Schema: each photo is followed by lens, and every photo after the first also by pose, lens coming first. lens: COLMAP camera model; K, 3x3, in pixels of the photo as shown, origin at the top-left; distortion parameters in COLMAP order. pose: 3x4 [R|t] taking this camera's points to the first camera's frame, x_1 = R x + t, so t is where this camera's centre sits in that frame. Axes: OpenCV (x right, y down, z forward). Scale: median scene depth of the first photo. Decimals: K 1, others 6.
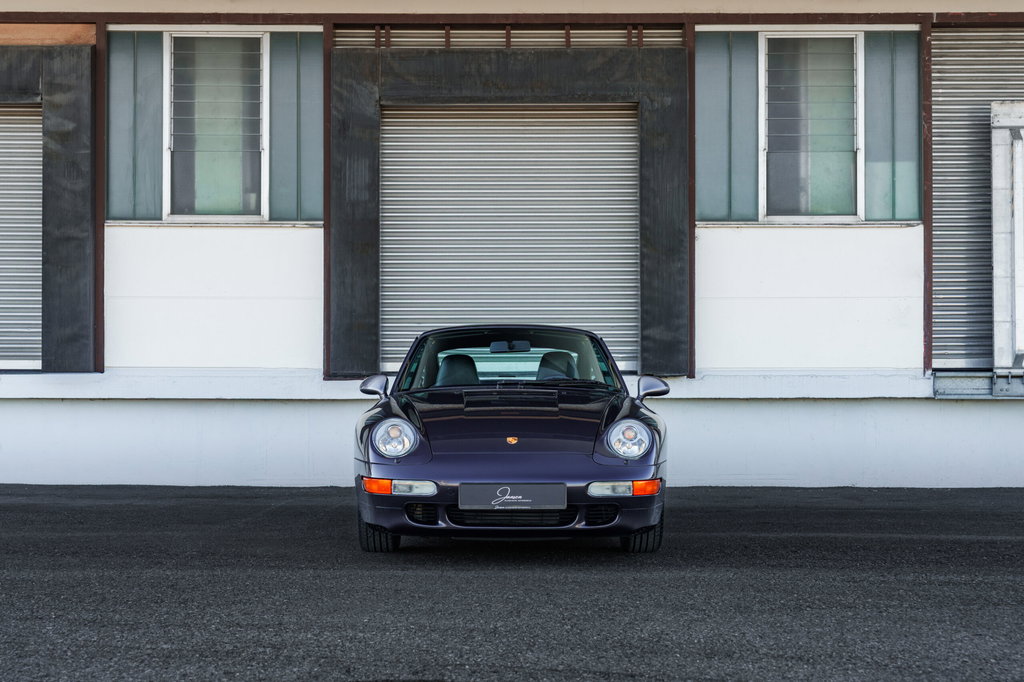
lens RADIAL K [[1457.6, 0, 512.0], [0, 1457.6, 341.0], [0, 0, 1]] dist [0.010774, -0.048337]
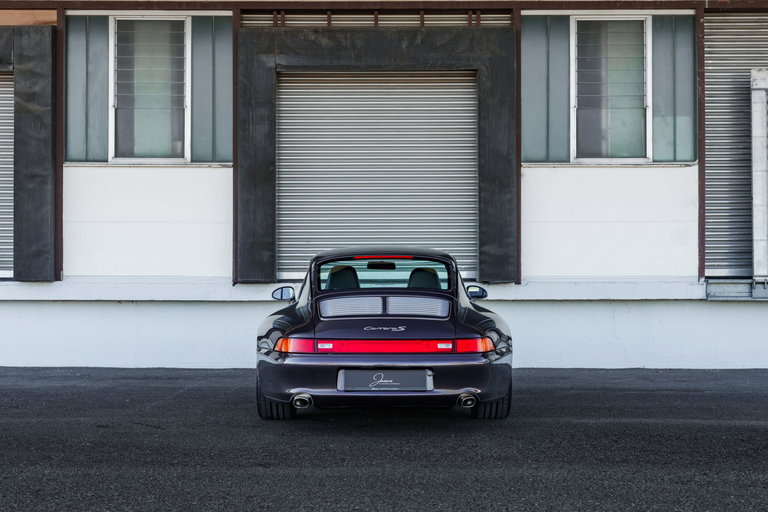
lens RADIAL K [[965.0, 0, 384.0], [0, 965.0, 256.0], [0, 0, 1]] dist [0.001580, 0.051487]
pose [[0.999980, -0.000082, -0.006318, 0.009876], [0.000103, 0.999994, 0.003315, -0.002262], [0.006317, -0.003316, 0.999975, 0.145449]]
